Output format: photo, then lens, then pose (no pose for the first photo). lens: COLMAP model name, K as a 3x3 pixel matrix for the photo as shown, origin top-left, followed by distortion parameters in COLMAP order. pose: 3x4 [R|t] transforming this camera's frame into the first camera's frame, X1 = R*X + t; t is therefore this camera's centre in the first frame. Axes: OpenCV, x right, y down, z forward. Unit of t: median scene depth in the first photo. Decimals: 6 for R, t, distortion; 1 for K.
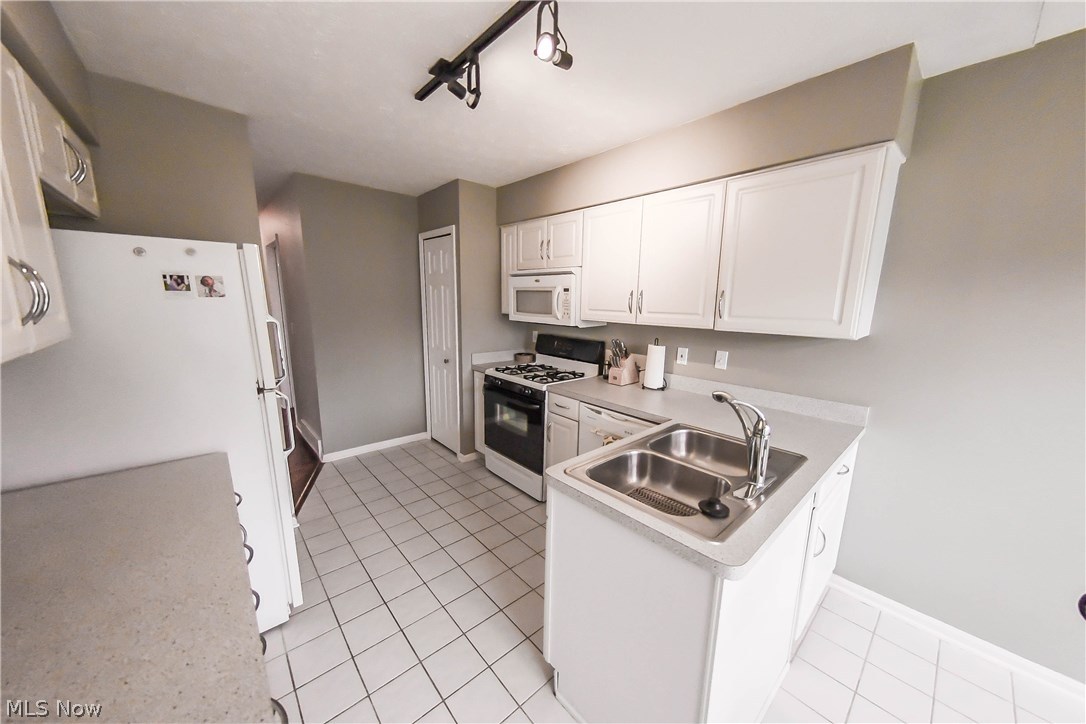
lens RADIAL K [[373.3, 0, 542.7], [0, 373.3, 365.0], [0, 0, 1]] dist [0.003368, 0.000296]
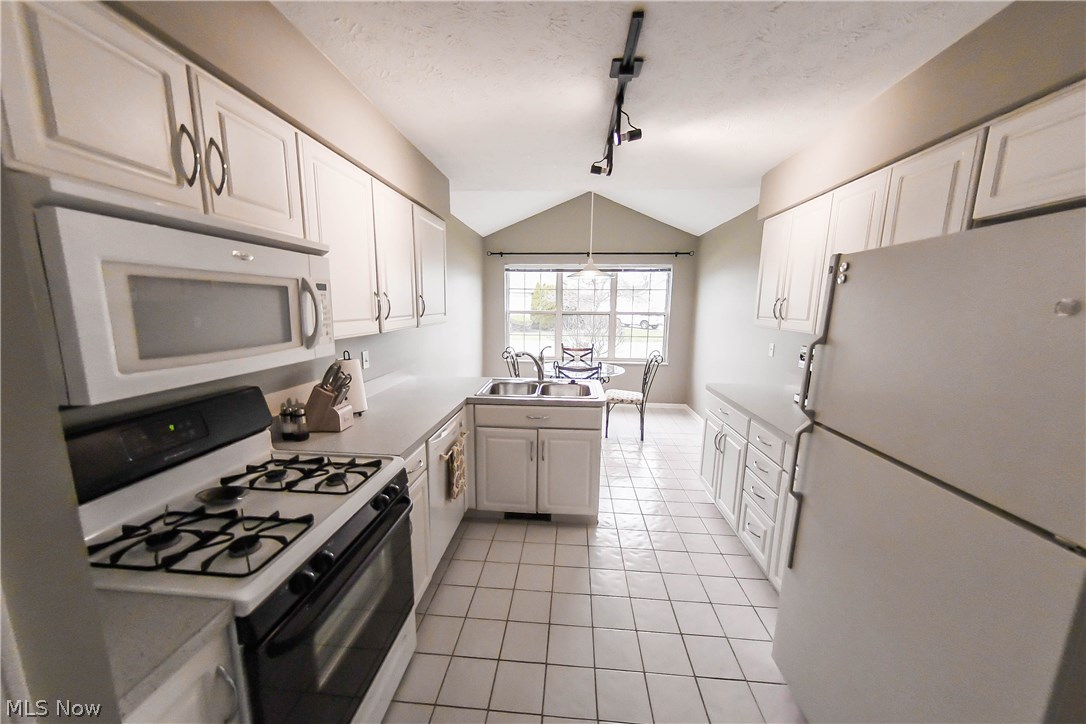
lens RADIAL K [[373.3, 0, 543.1], [0, 373.3, 364.7], [0, 0, 1]] dist [0.003368, 0.000296]
pose [[-0.692904, -0.142524, 0.706803, -0.441662], [0.103221, 0.950565, 0.292869, -0.188351], [-0.713603, 0.275887, -0.643939, 0.983046]]
